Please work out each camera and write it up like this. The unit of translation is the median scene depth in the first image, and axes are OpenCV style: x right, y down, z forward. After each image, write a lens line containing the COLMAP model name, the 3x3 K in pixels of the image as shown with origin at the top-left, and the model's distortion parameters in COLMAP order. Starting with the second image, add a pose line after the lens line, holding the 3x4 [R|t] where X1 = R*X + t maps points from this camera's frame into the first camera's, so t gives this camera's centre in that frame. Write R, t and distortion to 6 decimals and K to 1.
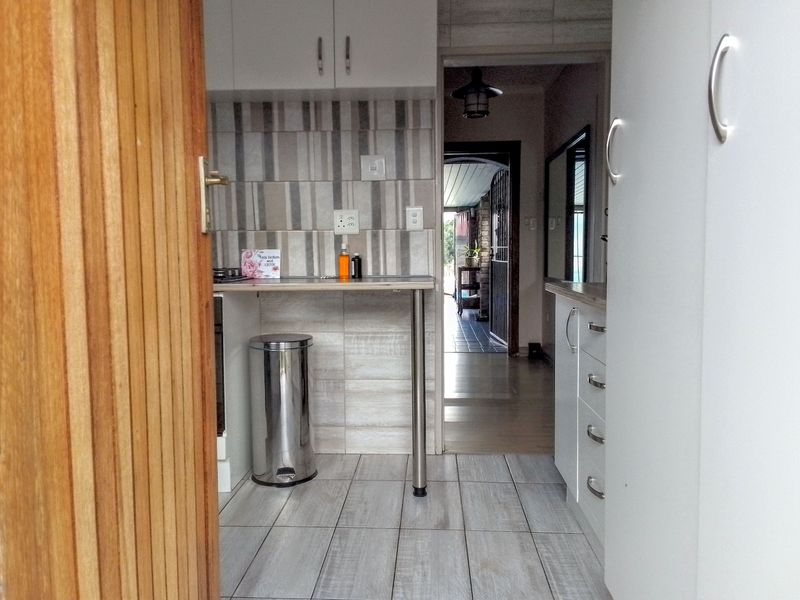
lens RADIAL K [[628.4, 0, 397.6], [0, 628.4, 301.2], [0, 0, 1]] dist [0.010922, -0.002508]
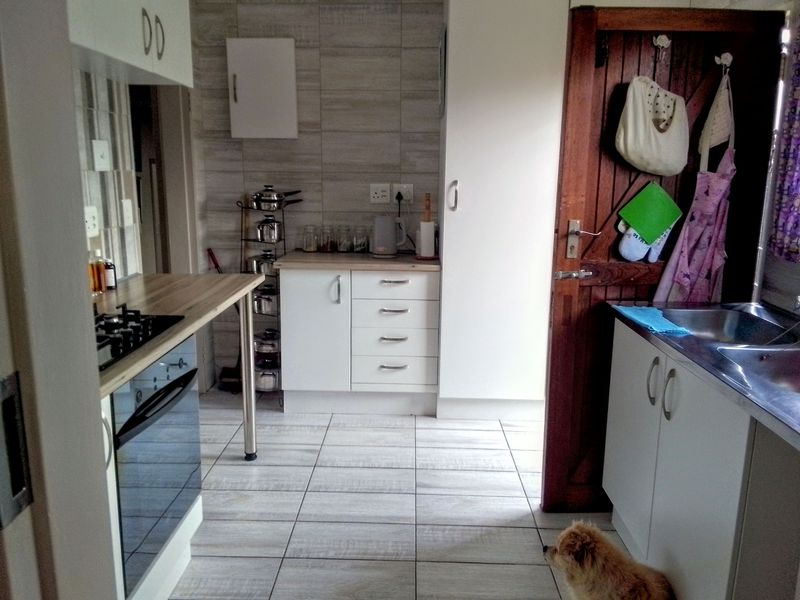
lens RADIAL K [[628.4, 0, 398.3], [0, 628.4, 298.1], [0, 0, 1]] dist [0.010922, -0.002508]
pose [[-0.028064, -0.189106, 0.981556, -1.201741], [0.073286, 0.978911, 0.190692, -0.207672], [-0.996916, 0.077286, -0.013613, 0.824772]]
